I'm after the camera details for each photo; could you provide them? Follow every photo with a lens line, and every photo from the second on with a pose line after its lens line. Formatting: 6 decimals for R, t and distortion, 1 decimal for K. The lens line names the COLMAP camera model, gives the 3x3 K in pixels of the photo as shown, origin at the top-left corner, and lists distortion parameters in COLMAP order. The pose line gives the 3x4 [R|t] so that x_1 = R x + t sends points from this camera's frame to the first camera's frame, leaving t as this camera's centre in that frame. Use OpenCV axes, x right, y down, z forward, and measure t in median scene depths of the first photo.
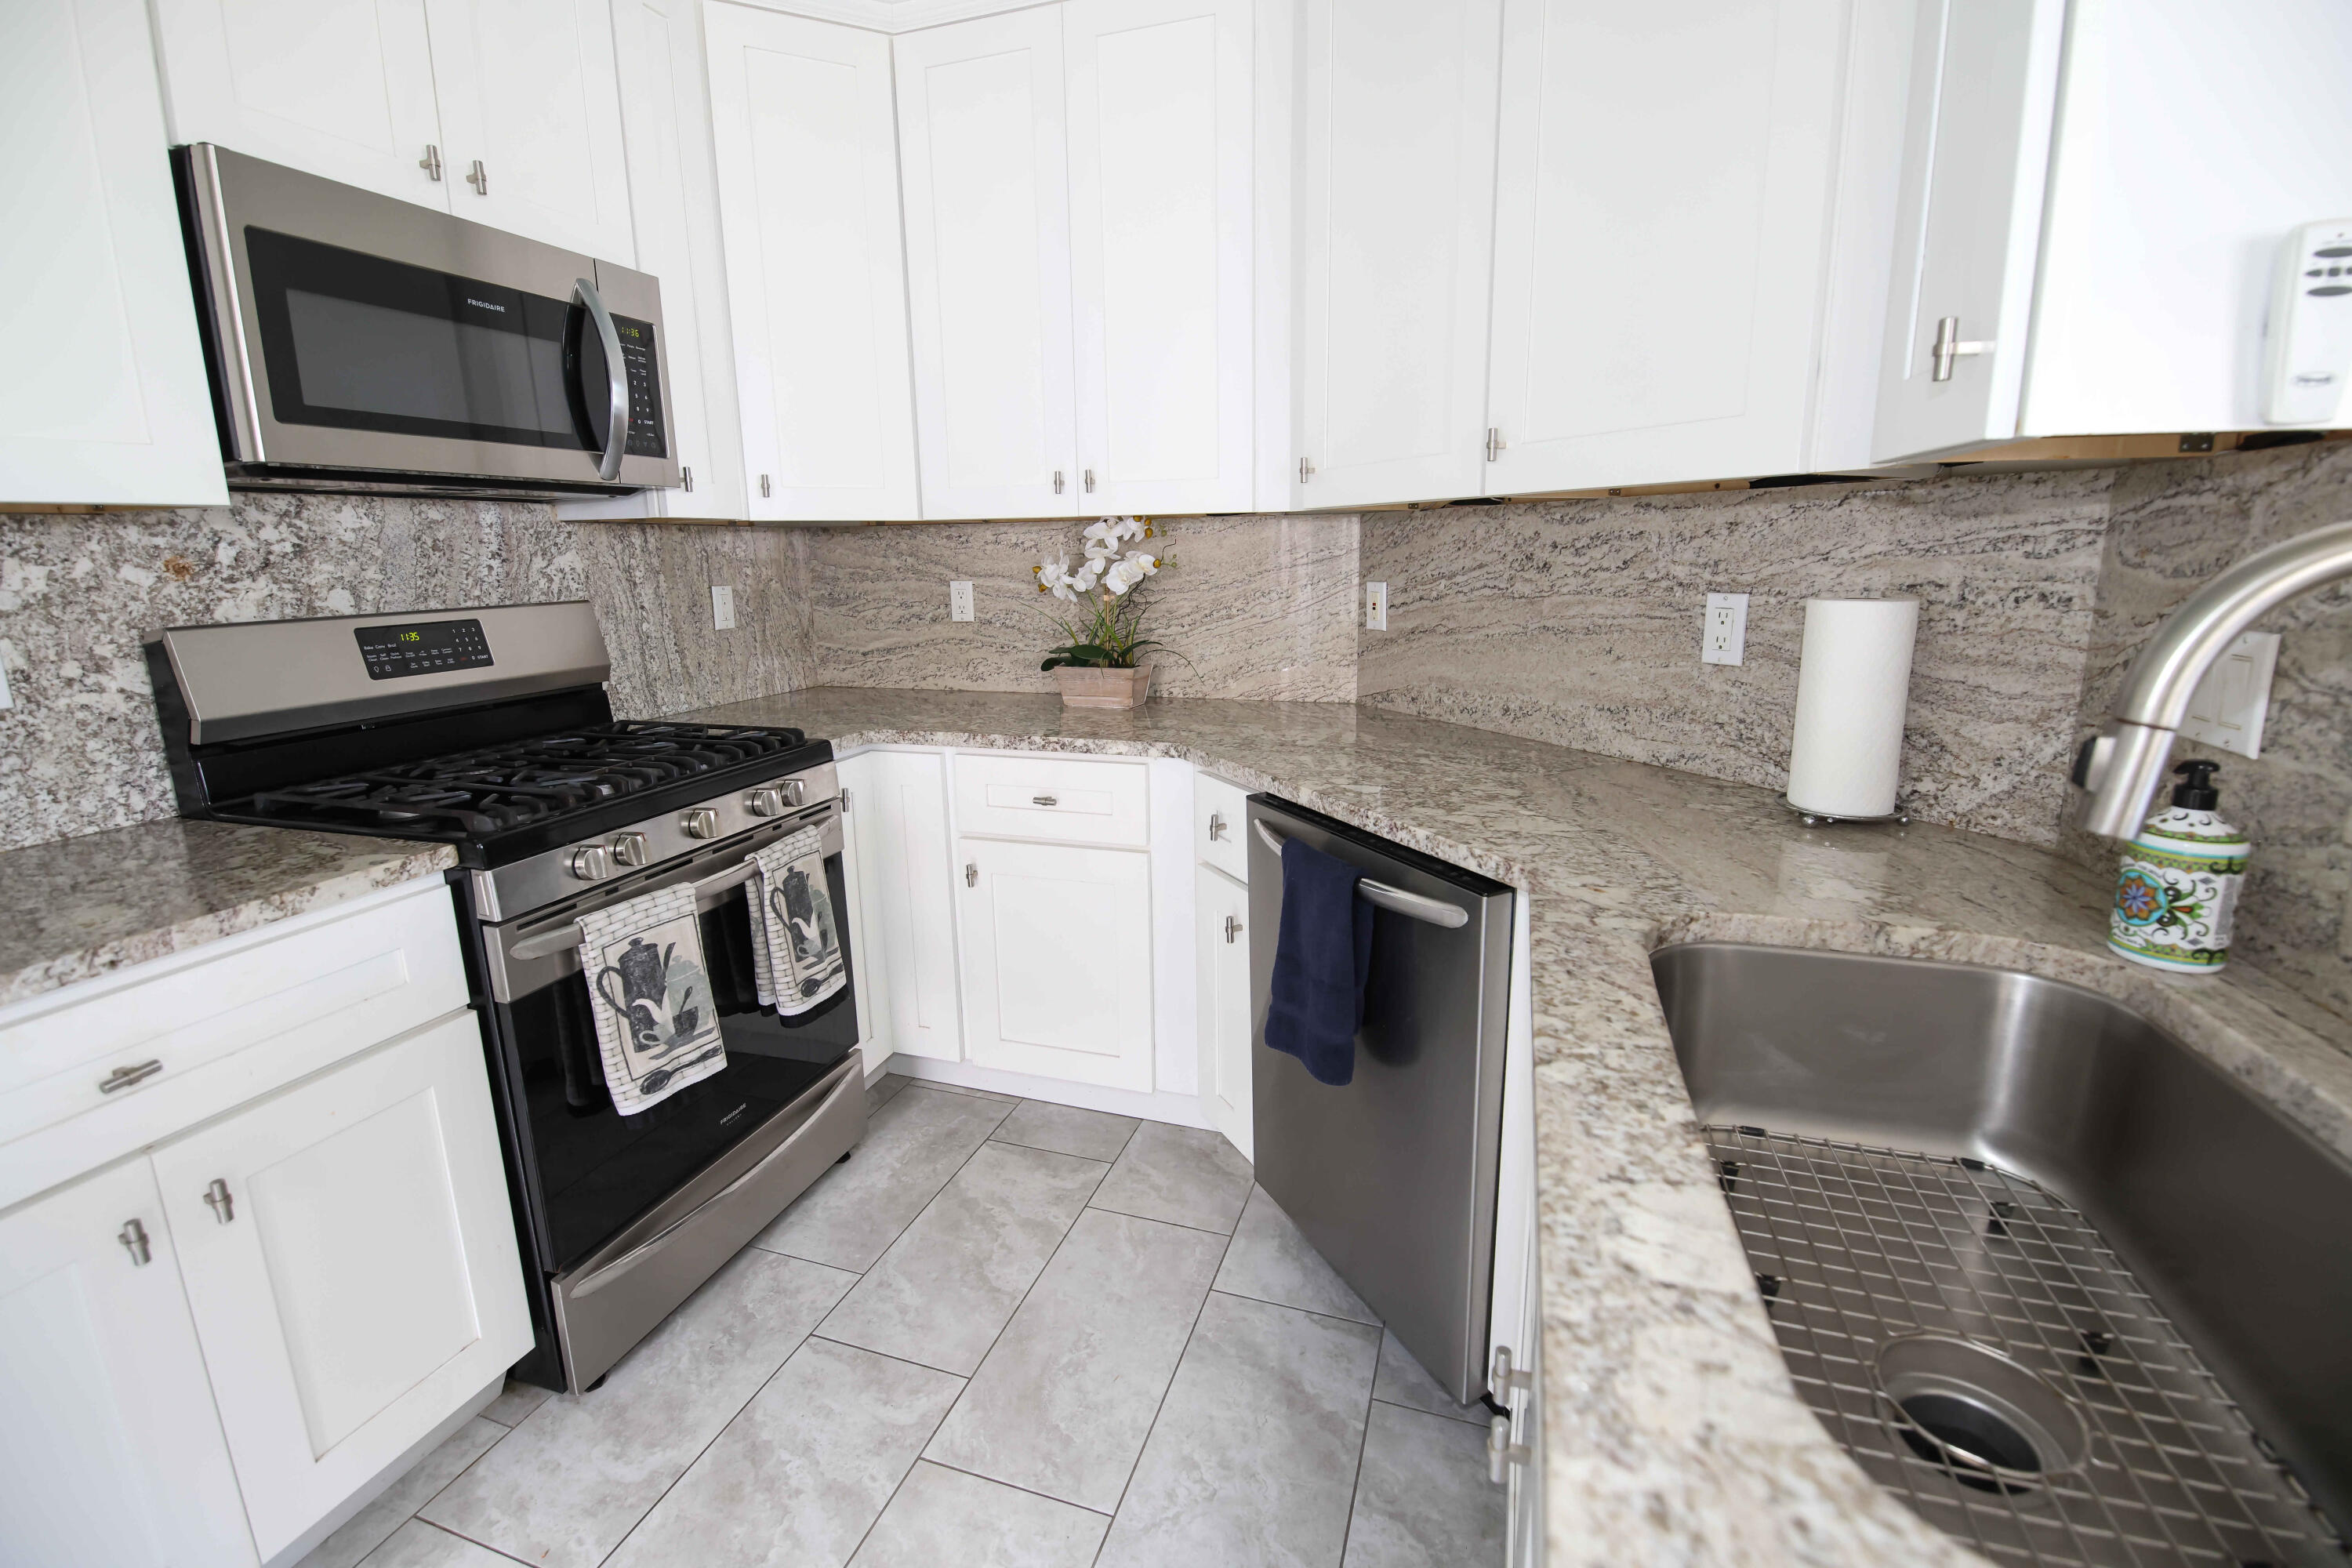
lens RADIAL K [[1022.9, 0, 1174.1], [0, 1022.9, 759.6], [0, 0, 1]] dist [-0.005508, -0.007862]
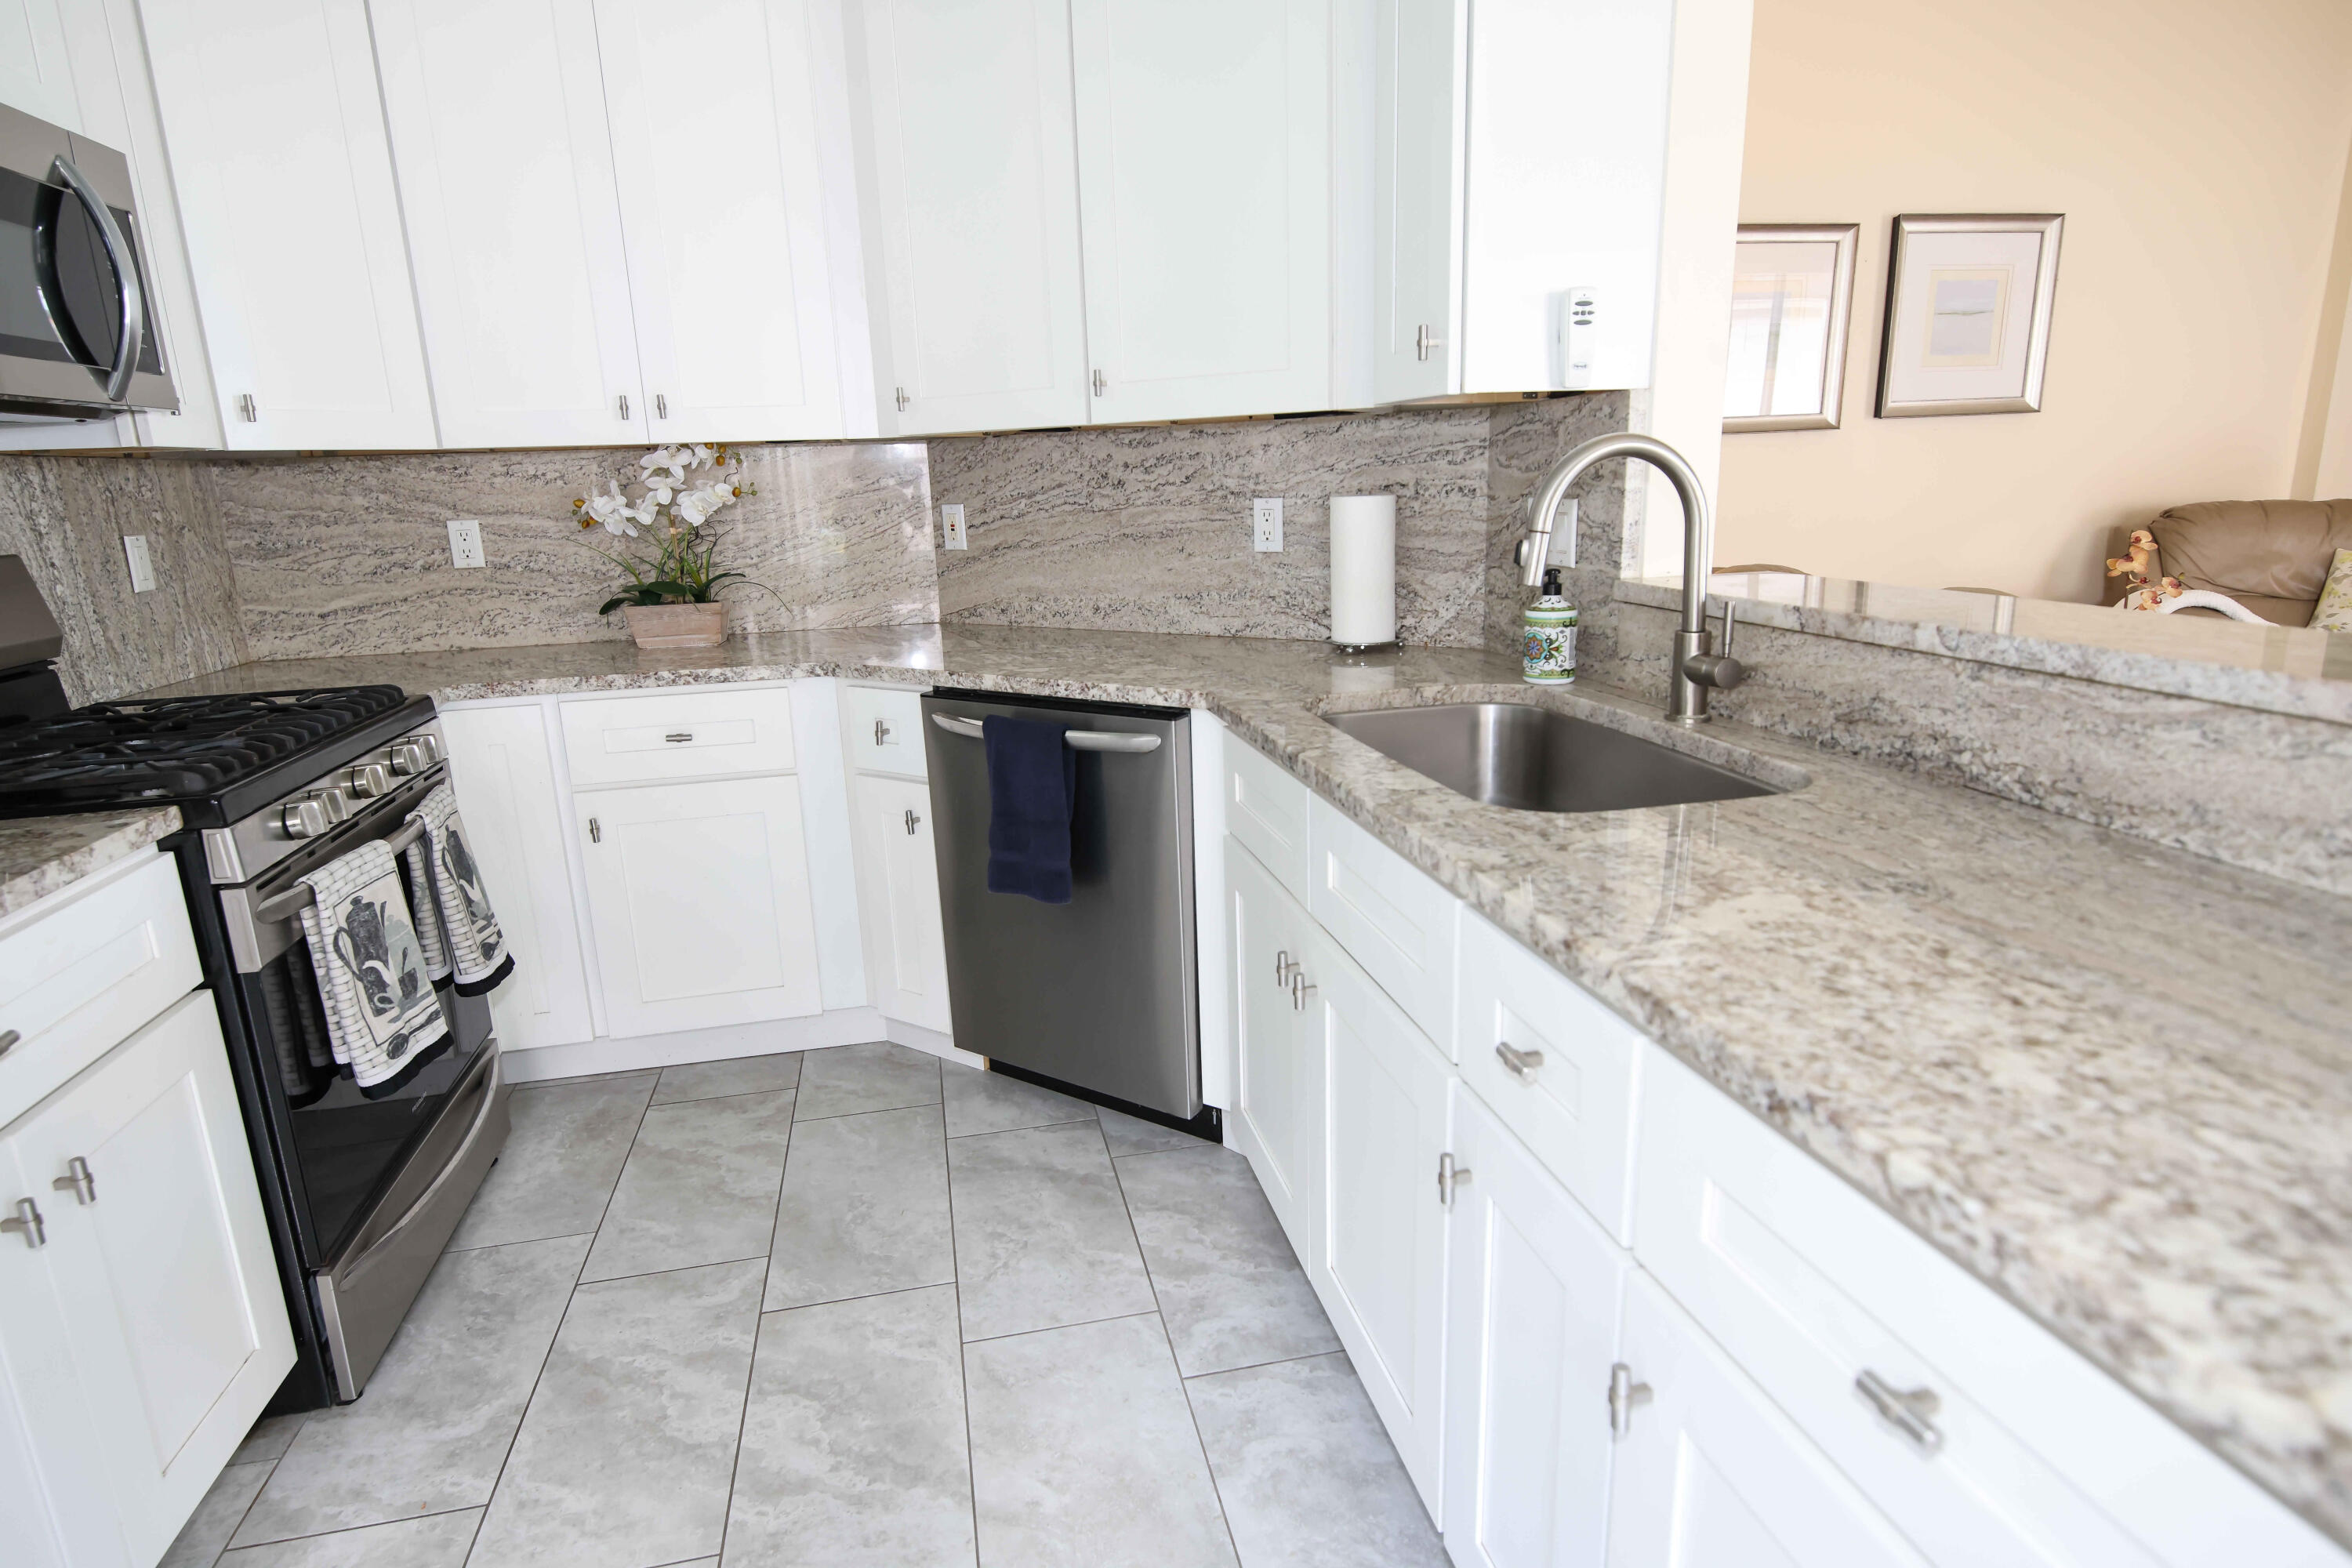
lens RADIAL K [[1235.9, 0, 1173.6], [0, 1235.9, 764.7], [0, 0, 1]] dist [0.006520, -0.005205]
pose [[0.861266, -0.132032, 0.490702, -0.366068], [0.122692, 0.991116, 0.051333, 0.076851], [-0.493121, 0.015994, 0.869814, -0.308701]]
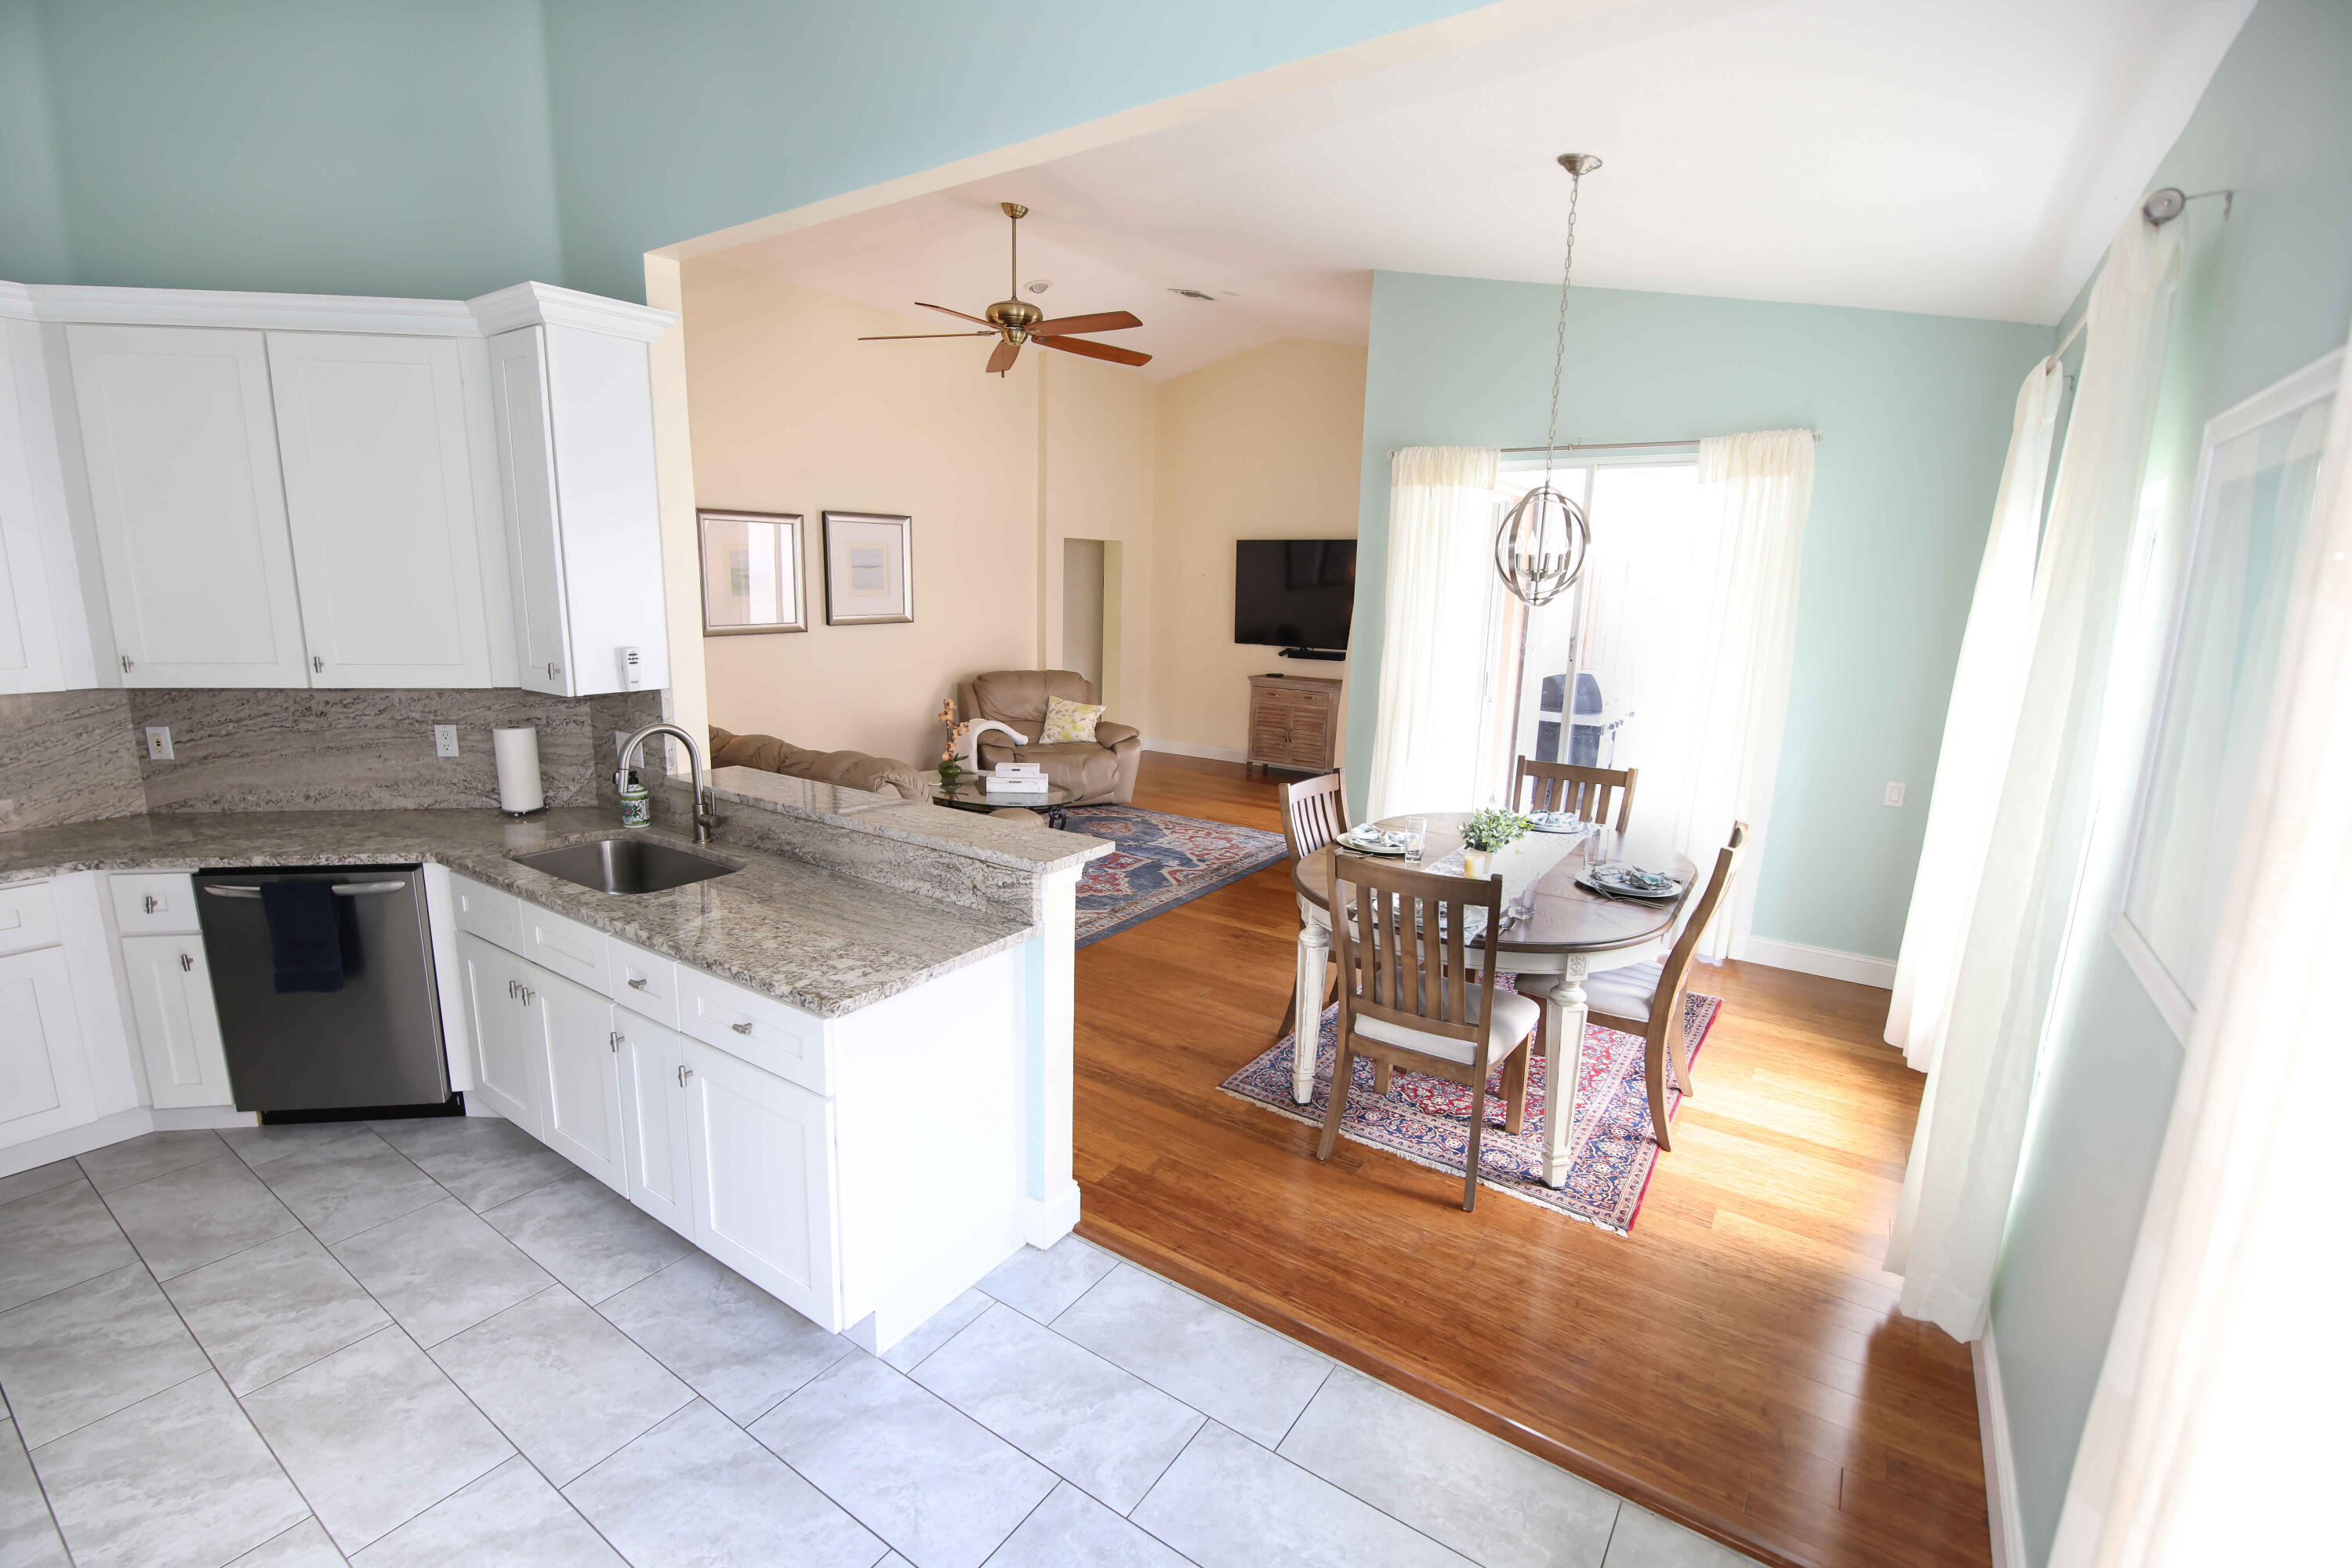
lens RADIAL K [[1022.9, 0, 1132.2], [0, 1022.9, 790.2], [0, 0, 1]] dist [-0.005508, -0.007862]
pose [[0.294668, -0.173005, 0.939809, -0.999671], [0.169098, 0.977395, 0.126905, -0.048644], [-0.940519, 0.121525, 0.317261, -0.964675]]
